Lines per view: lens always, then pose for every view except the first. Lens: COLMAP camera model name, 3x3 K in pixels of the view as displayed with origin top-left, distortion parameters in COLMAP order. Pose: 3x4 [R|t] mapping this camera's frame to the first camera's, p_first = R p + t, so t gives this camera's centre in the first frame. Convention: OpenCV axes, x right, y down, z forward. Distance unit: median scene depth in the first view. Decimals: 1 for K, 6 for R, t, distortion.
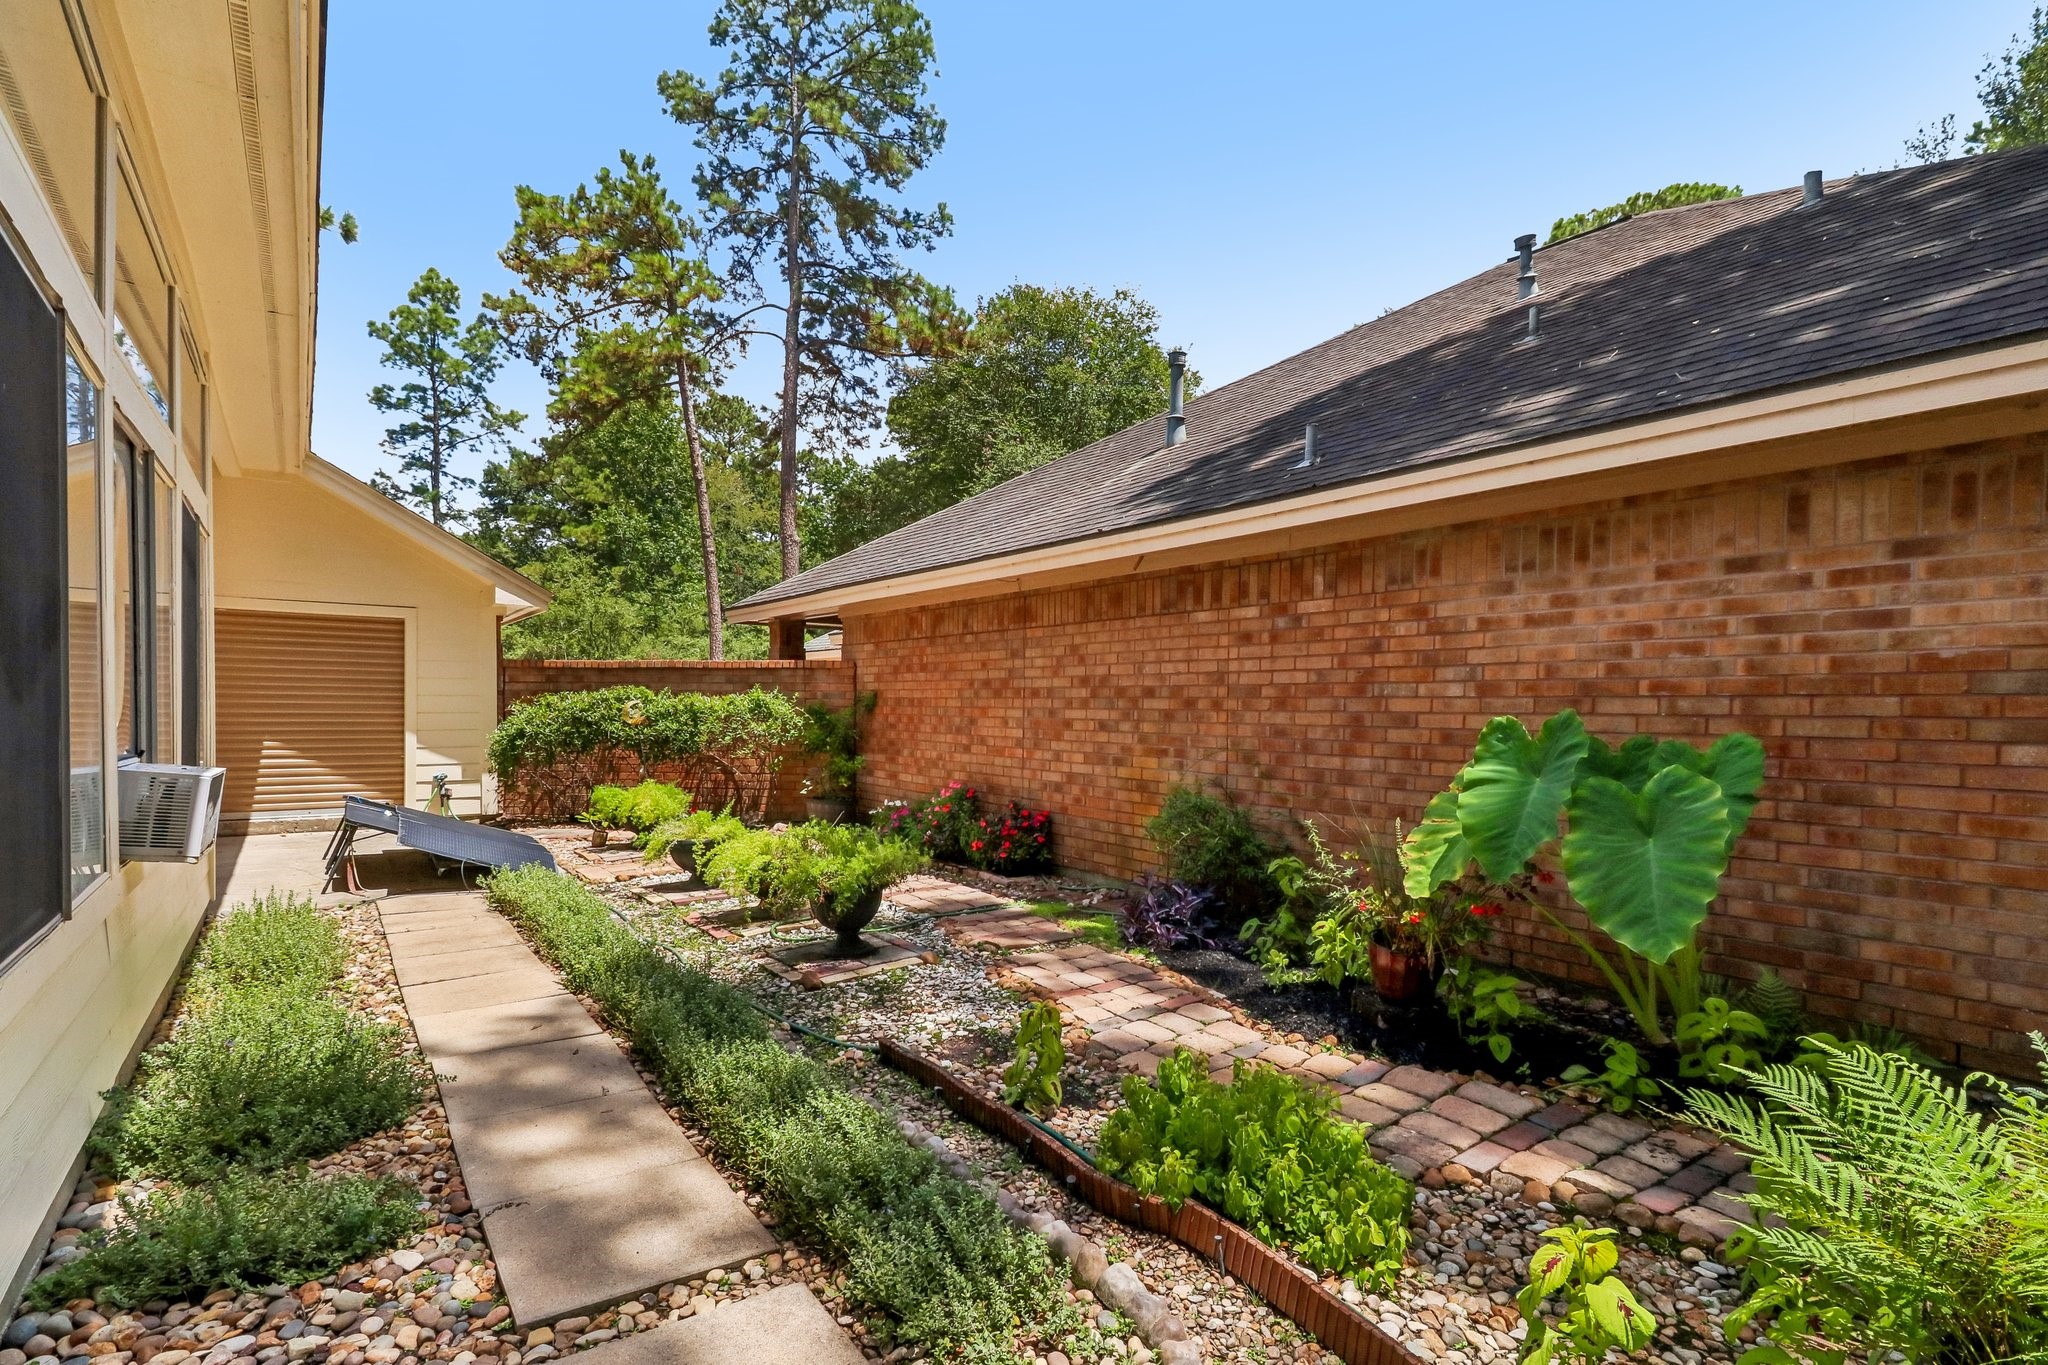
lens RADIAL K [[986.2, 0, 1025.5], [0, 986.2, 730.0], [0, 0, 1]] dist [0.013233, 0.000131]
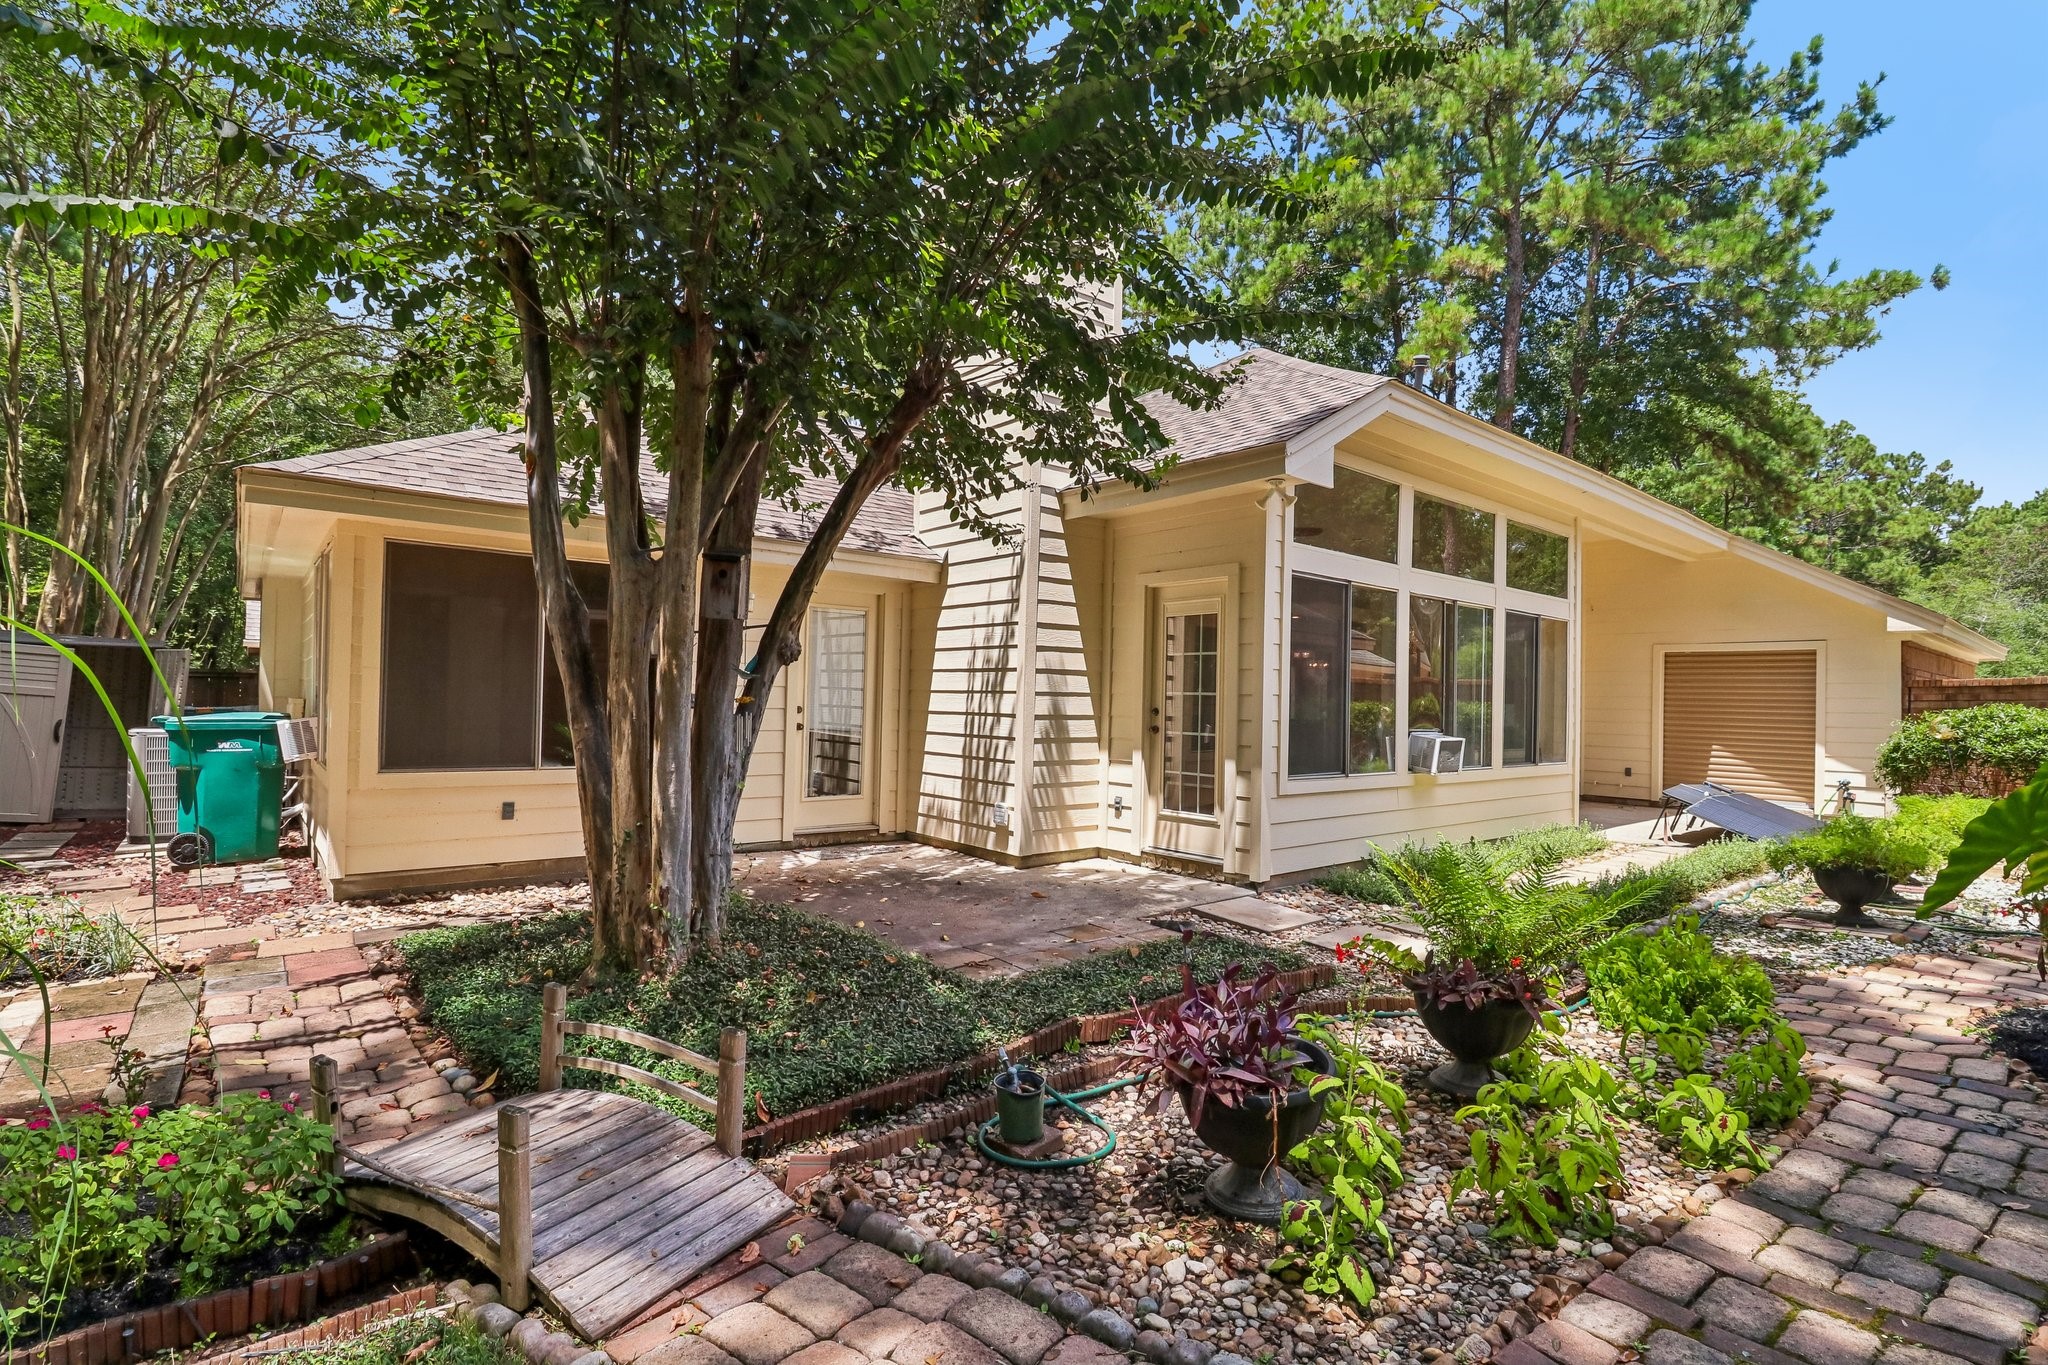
lens RADIAL K [[957.0, 0, 1032.9], [0, 957.0, 695.6], [0, 0, 1]] dist [0.012513, -0.018562]
pose [[0.079129, -0.013318, -0.996775, 0.639088], [-0.044889, 0.998849, -0.016909, 0.009655], [0.995853, 0.046082, 0.078440, -0.065853]]
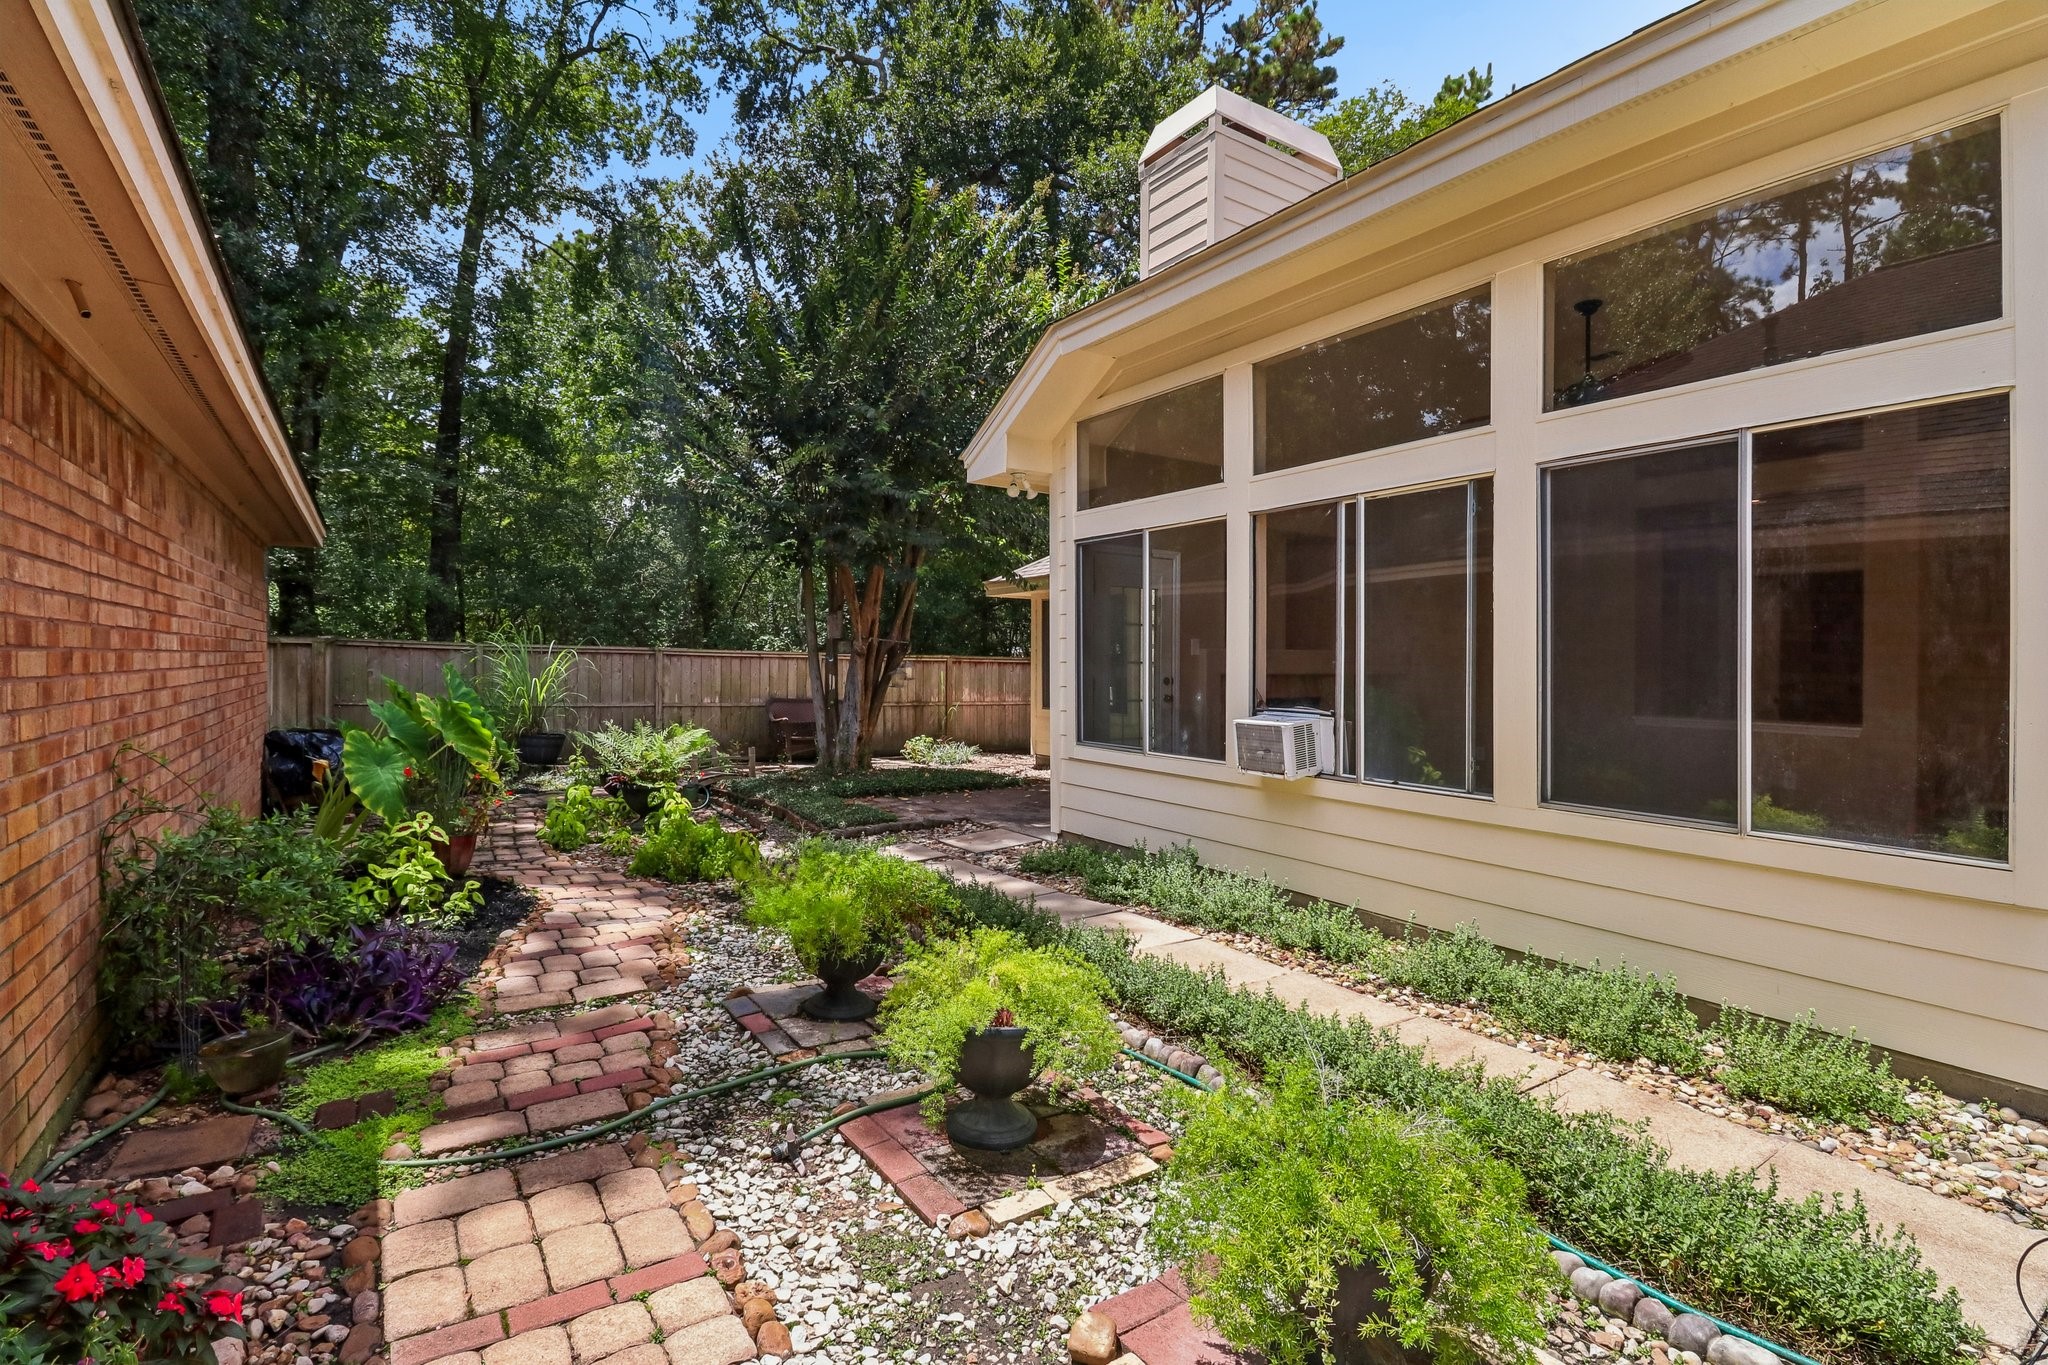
lens RADIAL K [[950.3, 0, 1017.7], [0, 950.3, 682.9], [0, 0, 1]] dist [0.000758, -0.013402]
pose [[-0.999173, -0.021110, 0.034743, -0.230428], [-0.019552, 0.998814, 0.044589, -0.037306], [-0.035643, 0.043873, -0.998401, 1.192339]]
